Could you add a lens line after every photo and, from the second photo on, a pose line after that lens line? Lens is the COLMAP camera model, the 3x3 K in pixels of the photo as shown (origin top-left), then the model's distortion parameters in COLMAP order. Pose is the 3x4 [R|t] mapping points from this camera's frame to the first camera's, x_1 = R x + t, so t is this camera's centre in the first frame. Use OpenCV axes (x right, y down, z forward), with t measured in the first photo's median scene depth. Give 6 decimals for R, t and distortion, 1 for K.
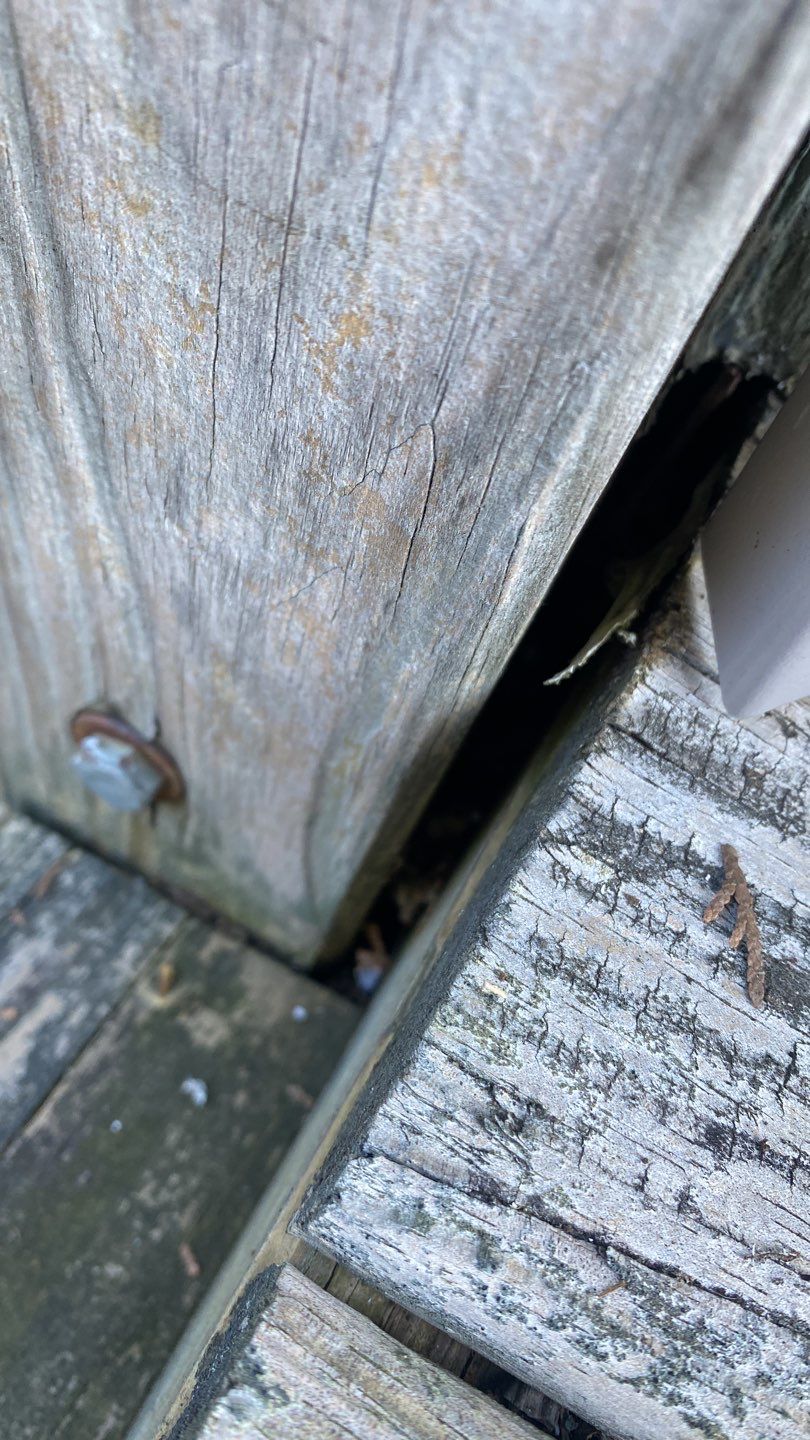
lens RADIAL K [[1086.2, 0, 392.8], [0, 1086.2, 711.4], [0, 0, 1]] dist [-0.024062, 0.013140]
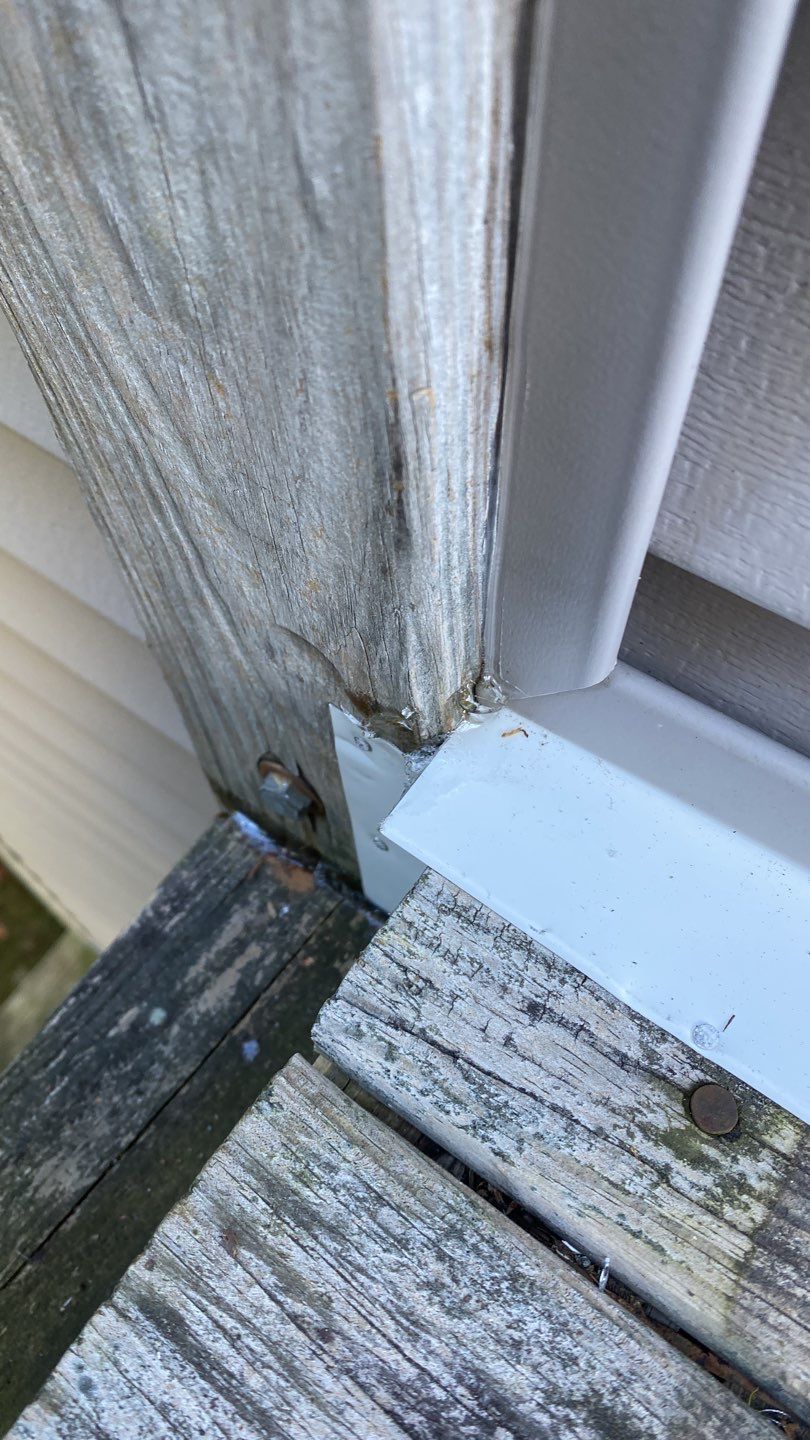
lens RADIAL K [[1086.2, 0, 396.8], [0, 1086.2, 665.7], [0, 0, 1]] dist [-0.024062, 0.013140]
pose [[0.958470, -0.027206, -0.283892, 0.564162], [0.009700, 0.997973, -0.062889, -0.055510], [0.285027, 0.057523, 0.956792, -0.749835]]
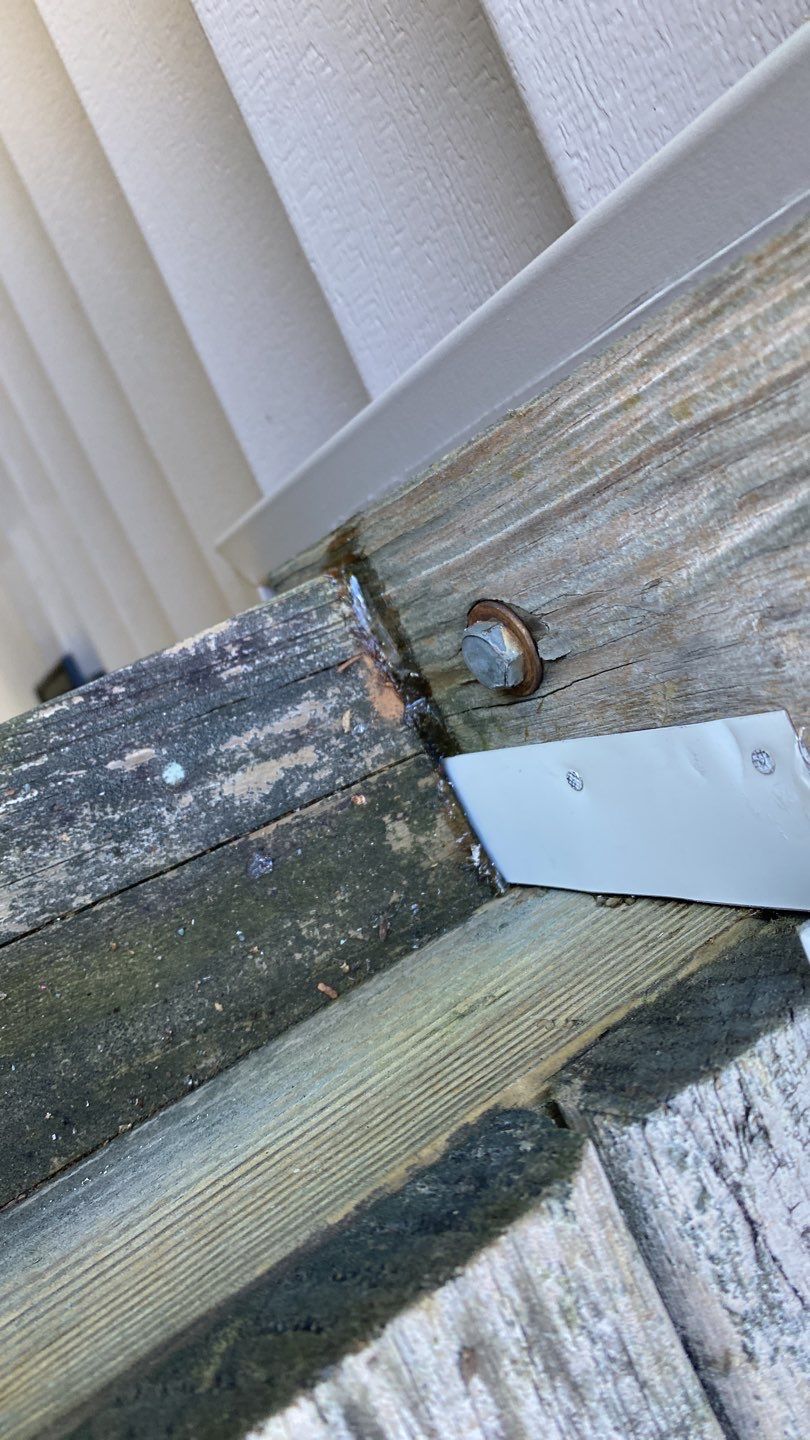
lens RADIAL K [[1086.2, 0, 380.1], [0, 1086.2, 627.8], [0, 0, 1]] dist [-0.024062, 0.013140]
pose [[0.829326, 0.554524, 0.068712, -0.727768], [-0.558500, 0.818859, 0.132469, -0.098502], [0.017192, -0.148236, 0.988803, -0.348211]]
